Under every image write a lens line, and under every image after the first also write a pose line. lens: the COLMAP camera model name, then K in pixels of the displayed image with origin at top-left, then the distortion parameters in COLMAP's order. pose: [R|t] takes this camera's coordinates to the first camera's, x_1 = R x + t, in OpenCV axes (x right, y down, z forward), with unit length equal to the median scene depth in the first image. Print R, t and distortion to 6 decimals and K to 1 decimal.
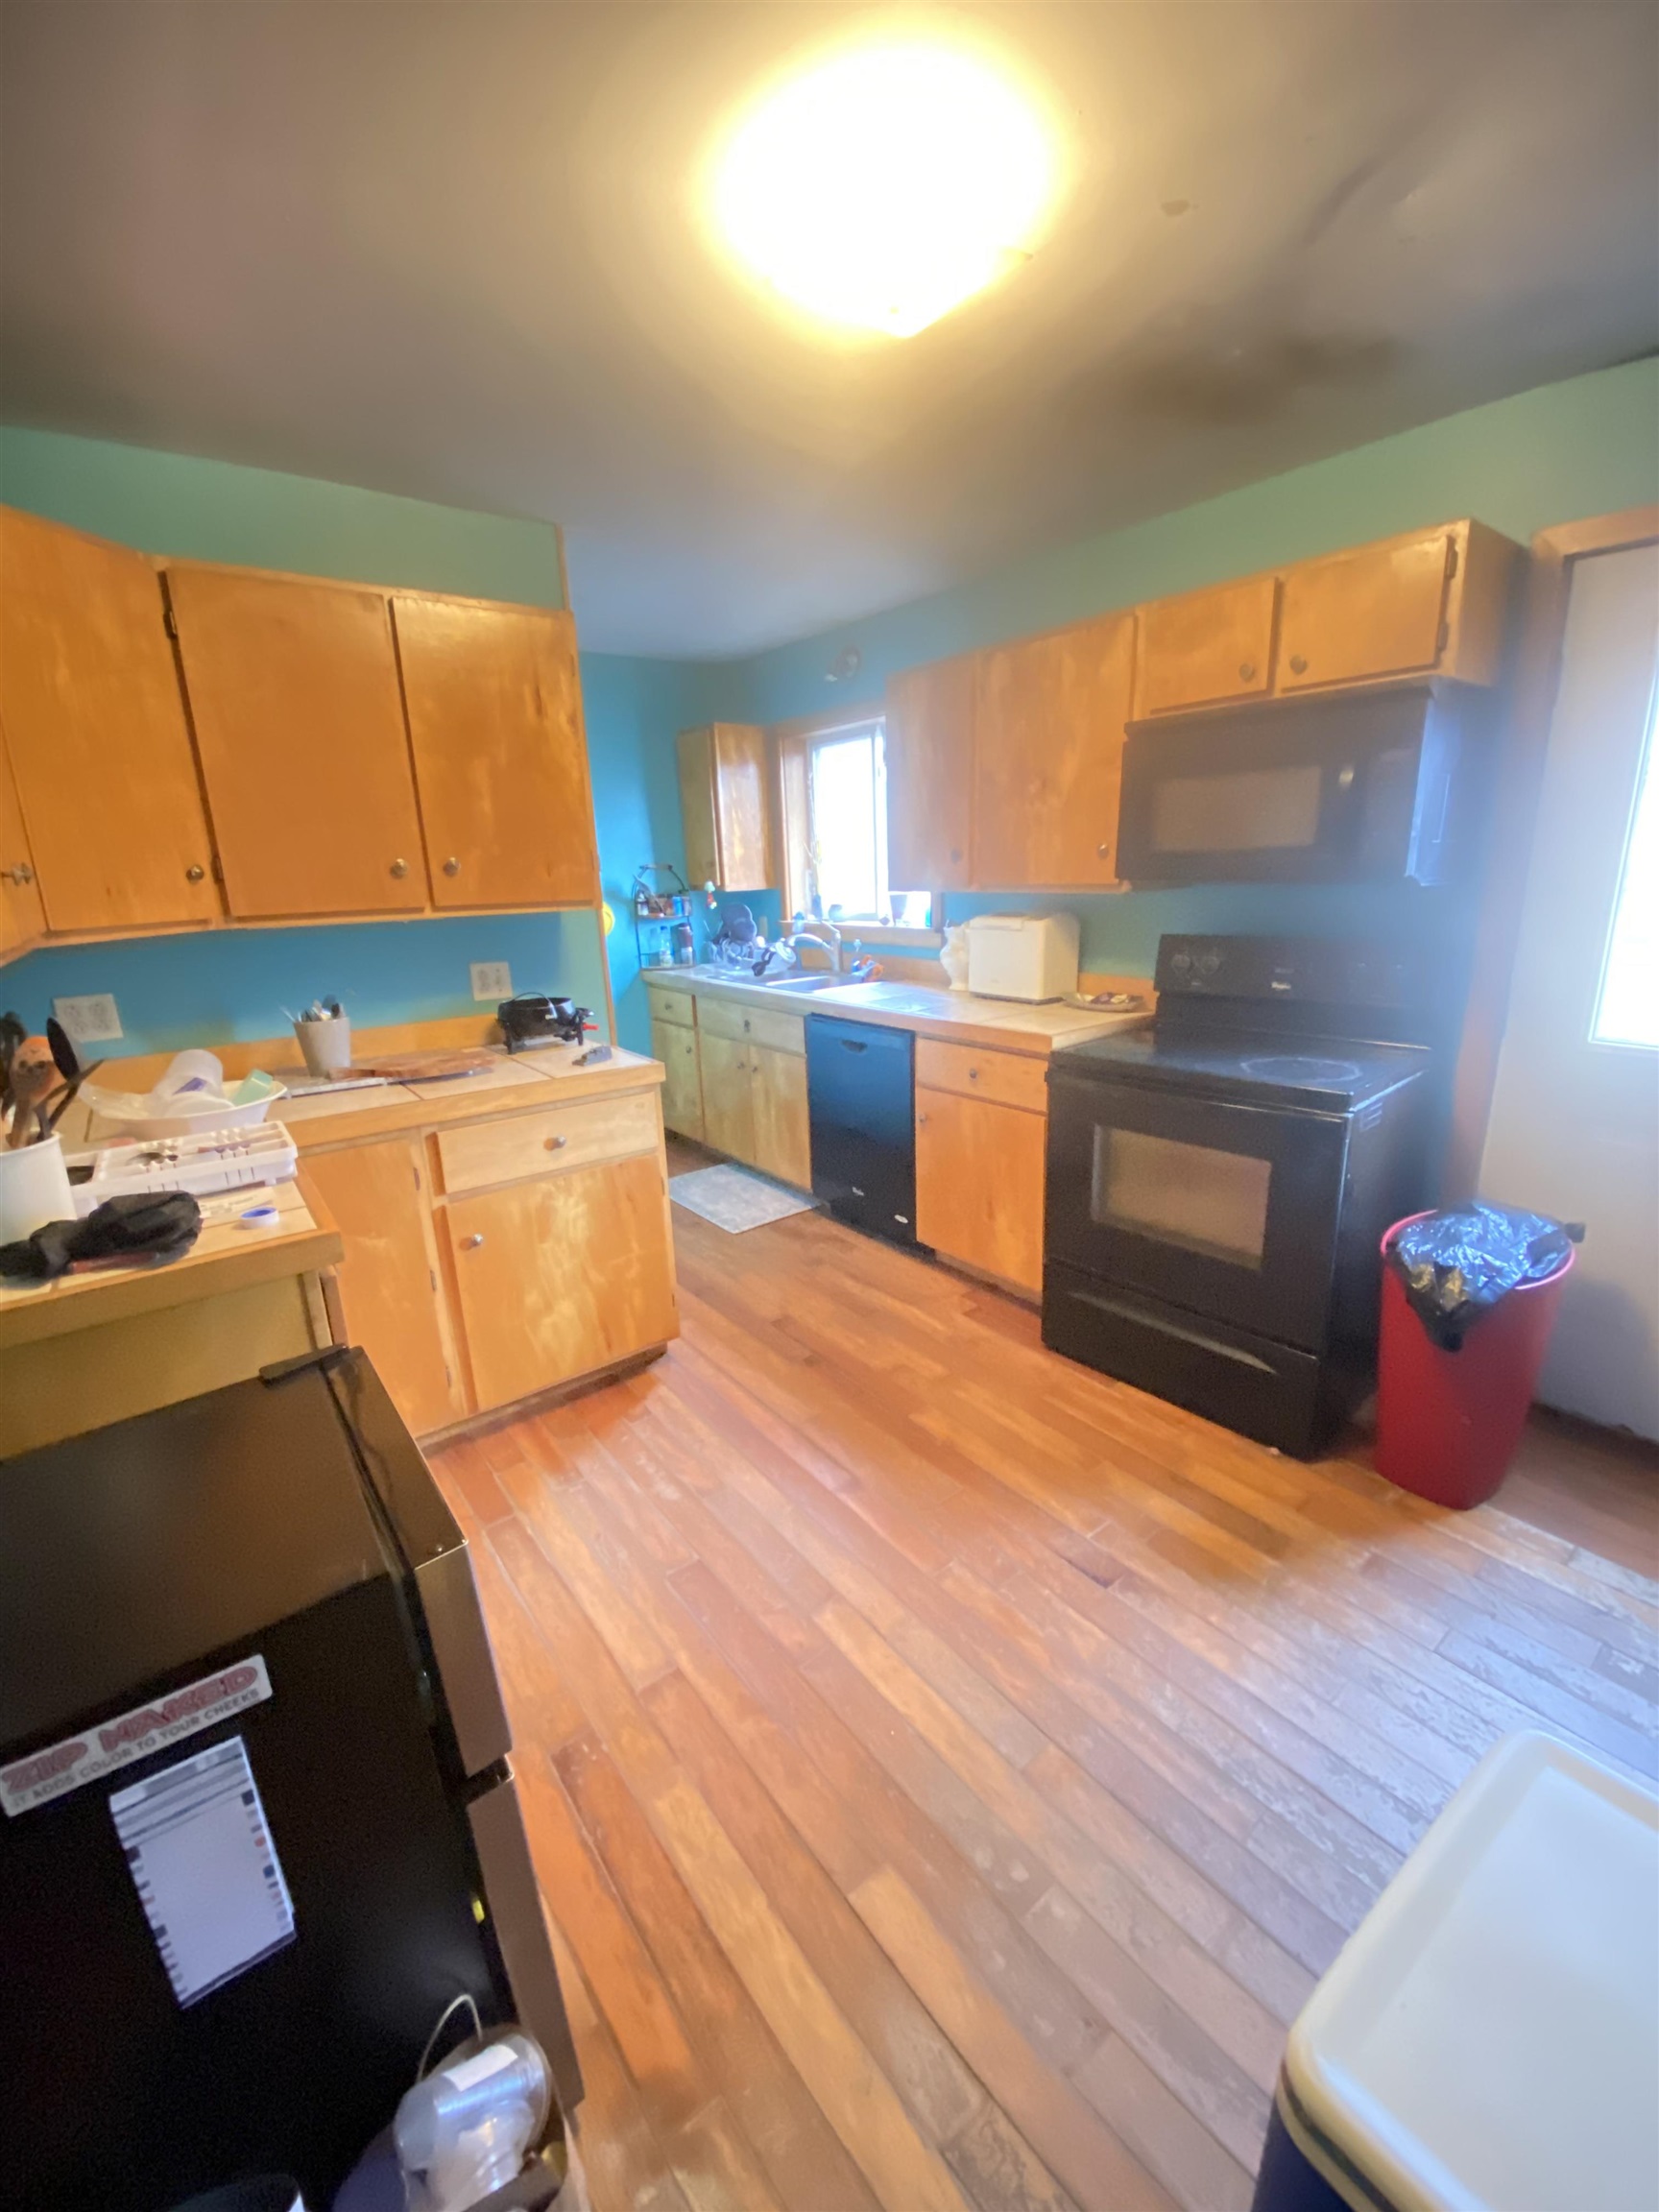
lens RADIAL K [[889.2, 0, 829.5], [0, 889.2, 1106.0], [0, 0, 1]] dist [-0.000561, -0.018047]
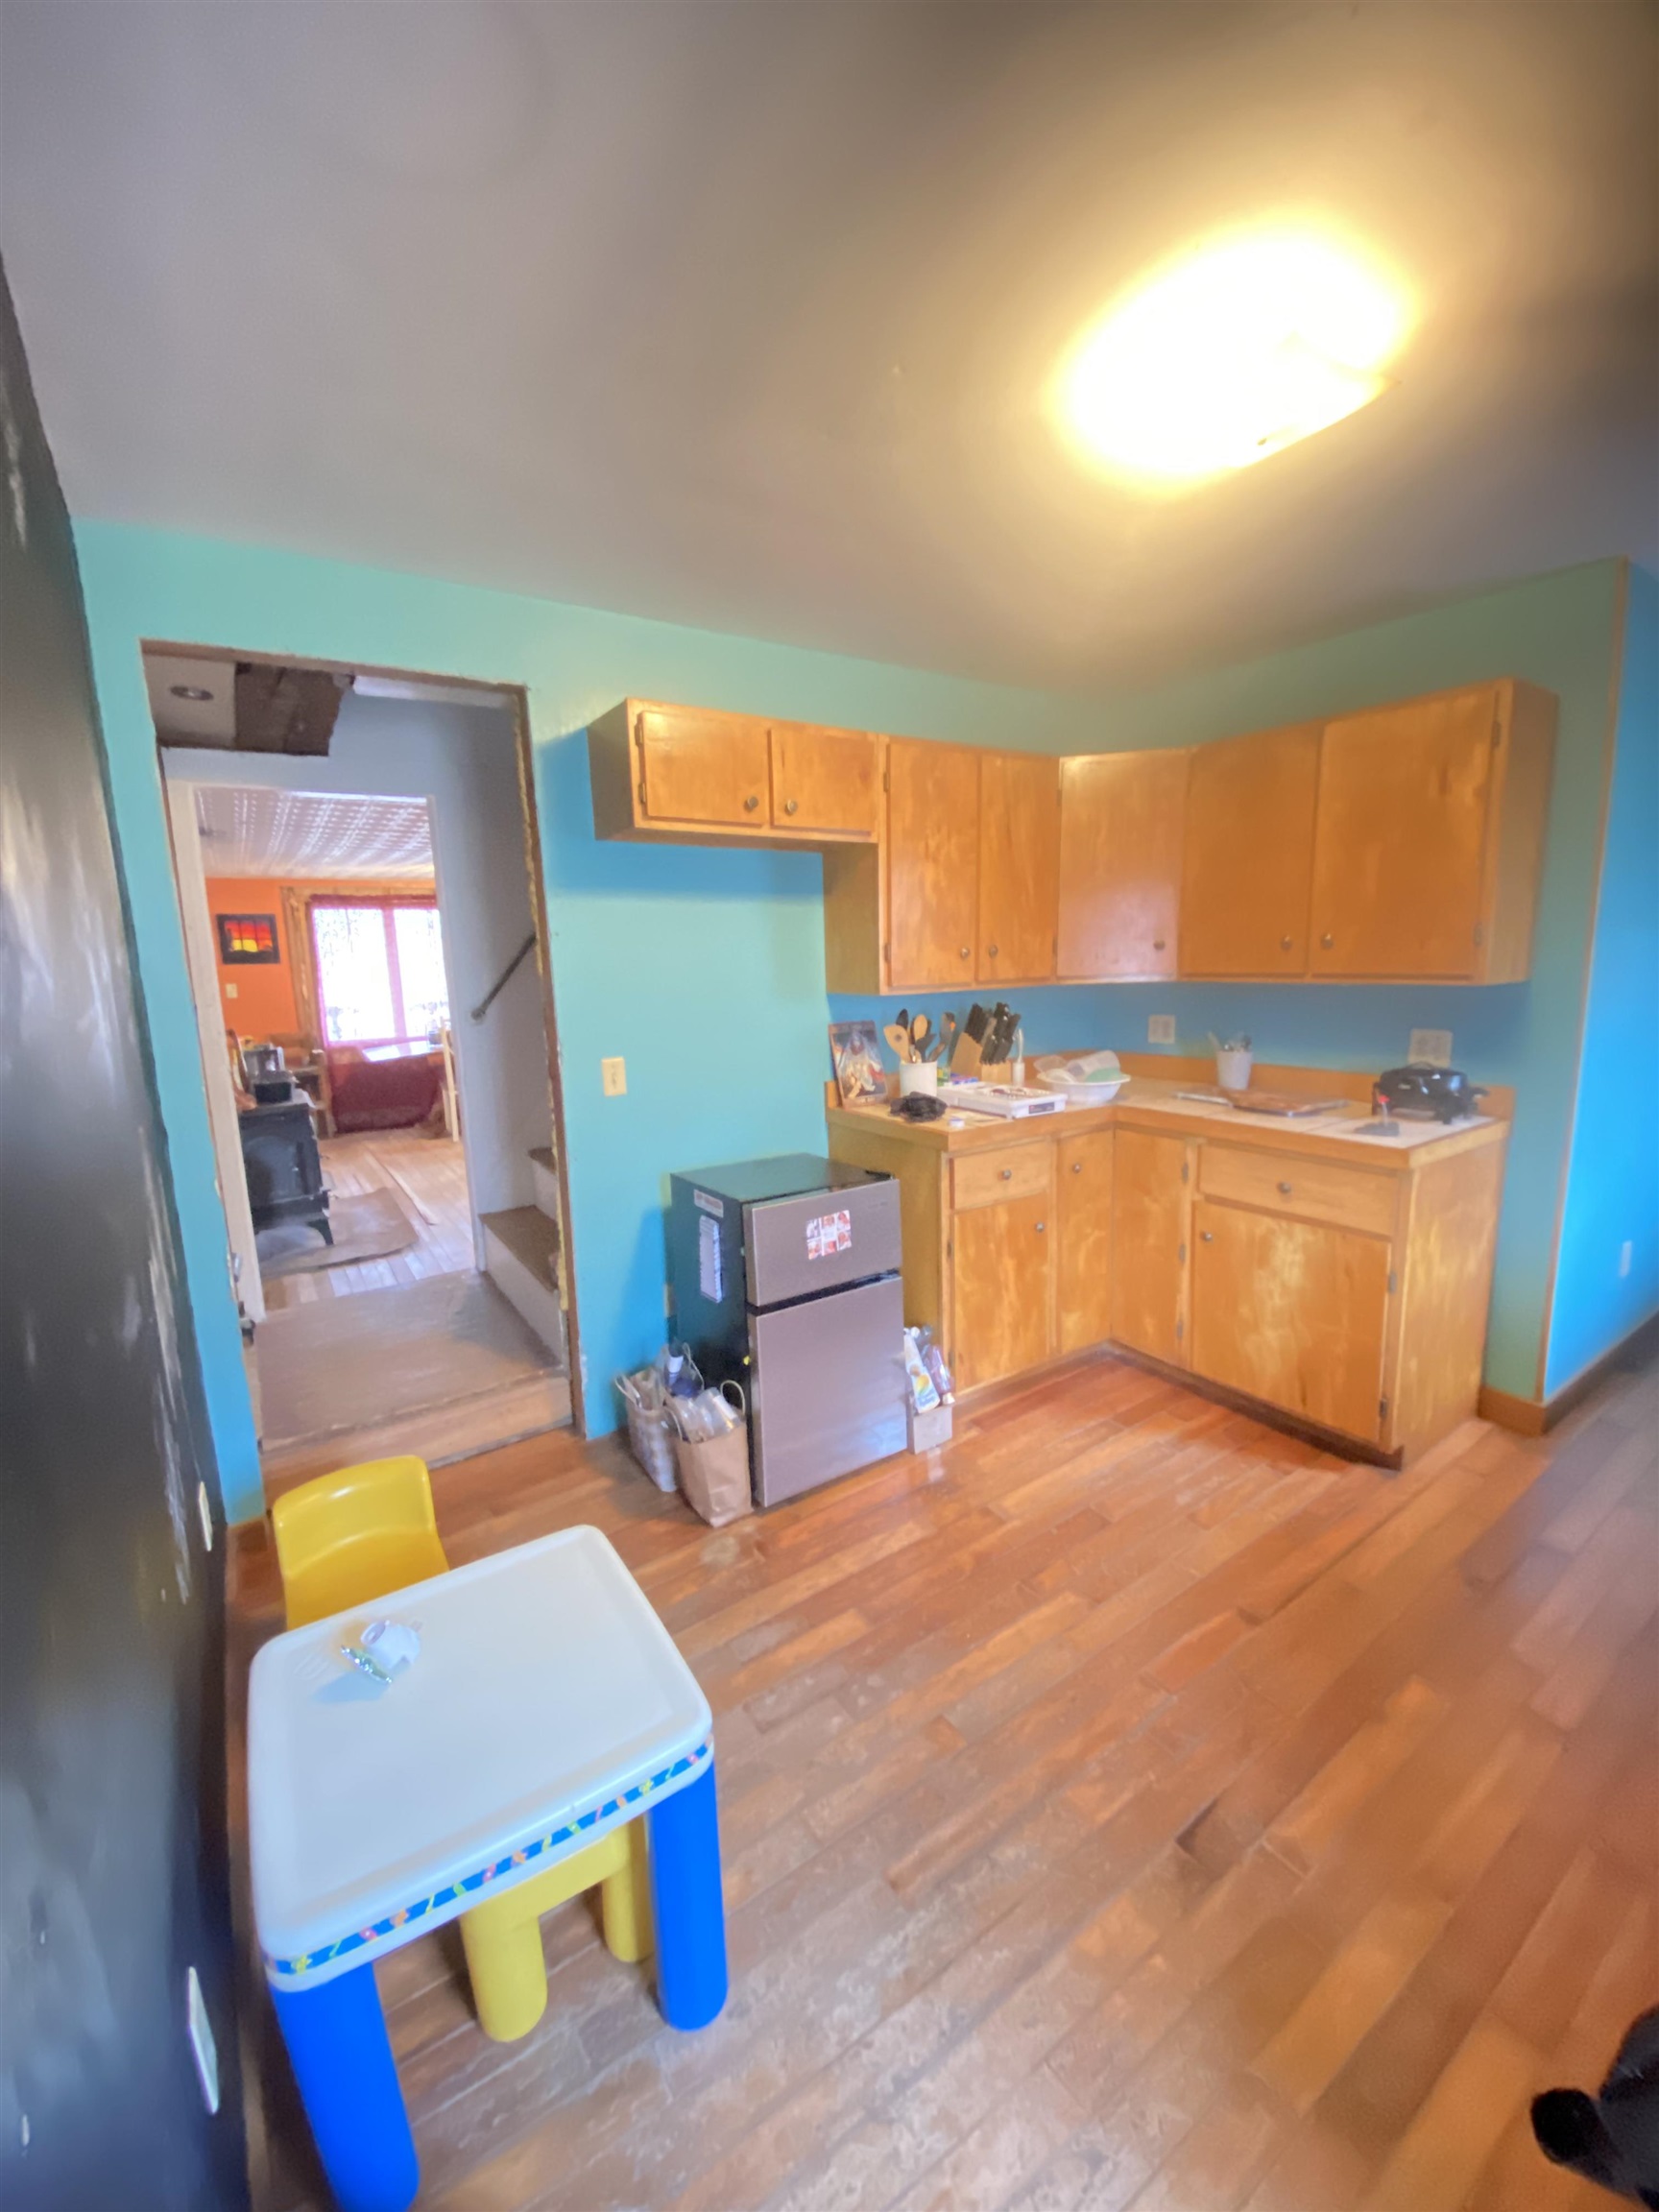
lens RADIAL K [[889.2, 0, 829.5], [0, 889.2, 1106.0], [0, 0, 1]] dist [-0.000561, -0.018047]
pose [[-0.062663, 0.200229, -0.977743, 0.830196], [-0.229744, 0.950465, 0.209367, -0.165380], [0.971232, 0.237750, -0.013557, 0.454988]]
